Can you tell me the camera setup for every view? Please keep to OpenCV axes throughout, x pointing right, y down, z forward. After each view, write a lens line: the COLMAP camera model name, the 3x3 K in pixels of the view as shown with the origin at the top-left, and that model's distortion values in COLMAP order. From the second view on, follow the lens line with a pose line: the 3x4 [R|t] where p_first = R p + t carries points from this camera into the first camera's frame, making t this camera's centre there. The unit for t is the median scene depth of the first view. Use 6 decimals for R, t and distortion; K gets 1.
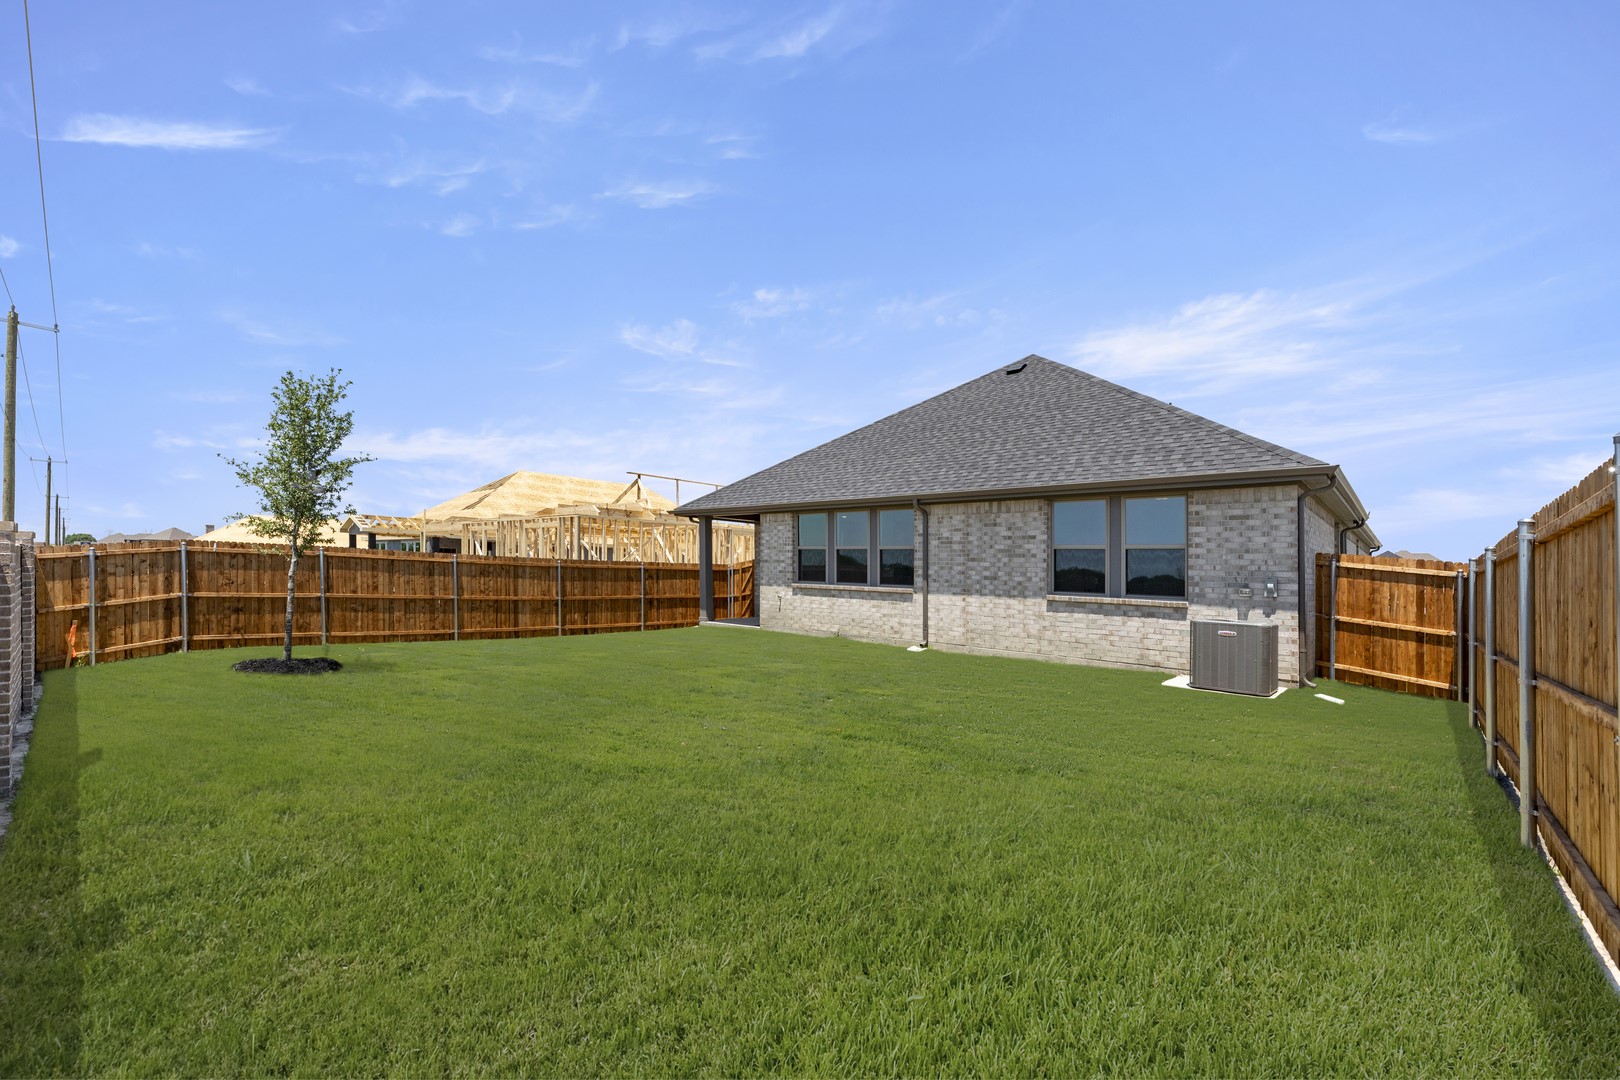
lens RADIAL K [[652.8, 0, 791.9], [0, 652.8, 576.9], [0, 0, 1]] dist [-0.003037, 0.000008]
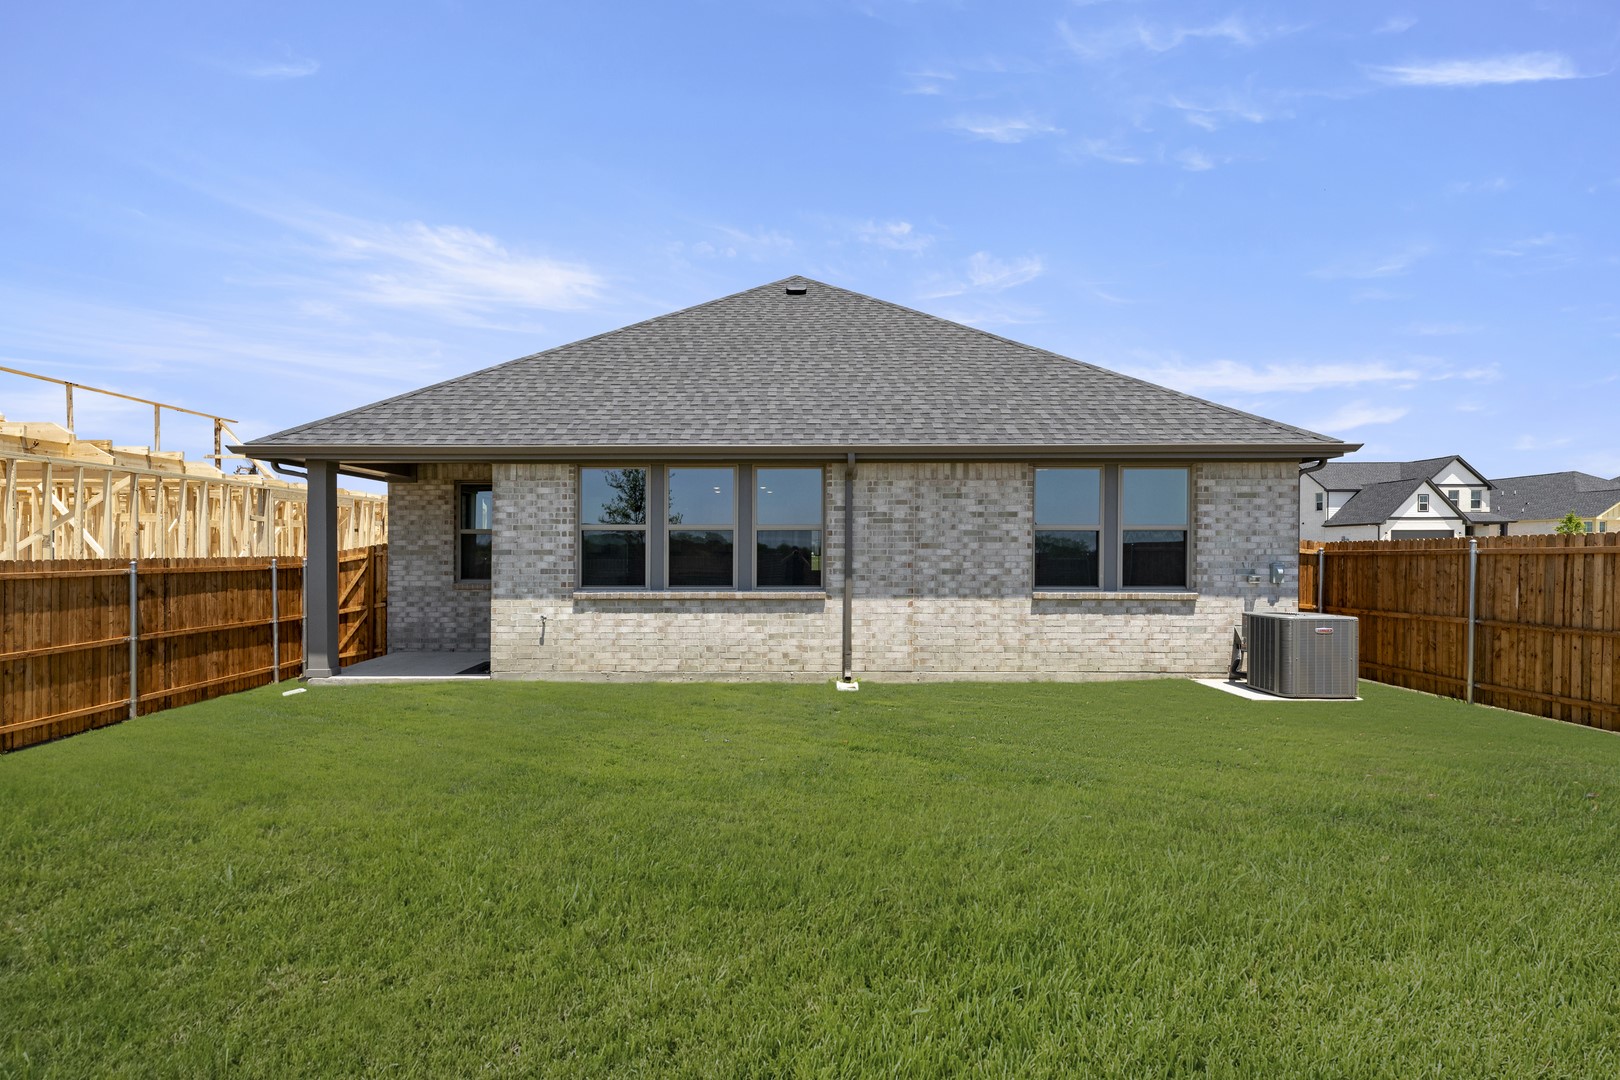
lens RADIAL K [[768.8, 0, 804.1], [0, 768.8, 533.1], [0, 0, 1]] dist [0.000360, 0.000139]
pose [[0.745176, -0.010412, 0.666786, -0.369075], [0.026708, 0.999542, -0.014240, -0.032478], [-0.666332, 0.028420, 0.745113, 0.494428]]
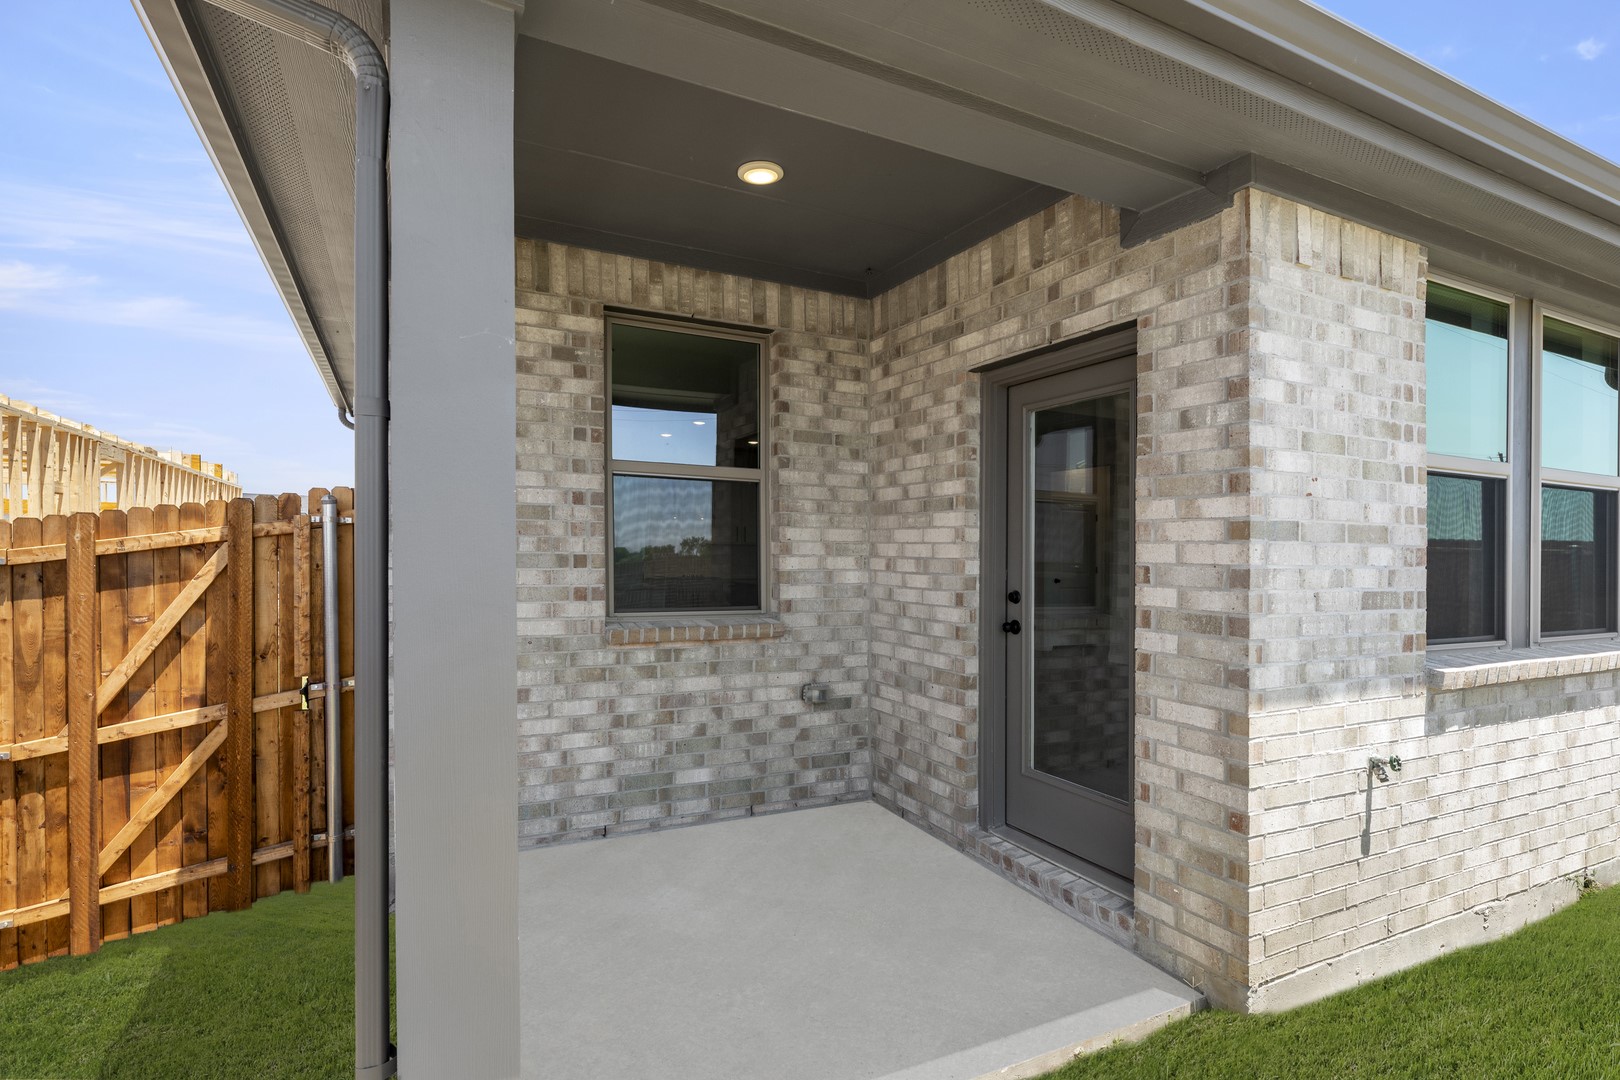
lens RADIAL K [[785.7, 0, 809.7], [0, 785.7, 549.2], [0, 0, 1]] dist [-0.004860, 0.000485]
pose [[0.361734, -0.020796, 0.932049, -0.314988], [0.003185, 0.999773, 0.021071, -0.032070], [-0.932276, -0.004654, 0.361718, 1.386617]]
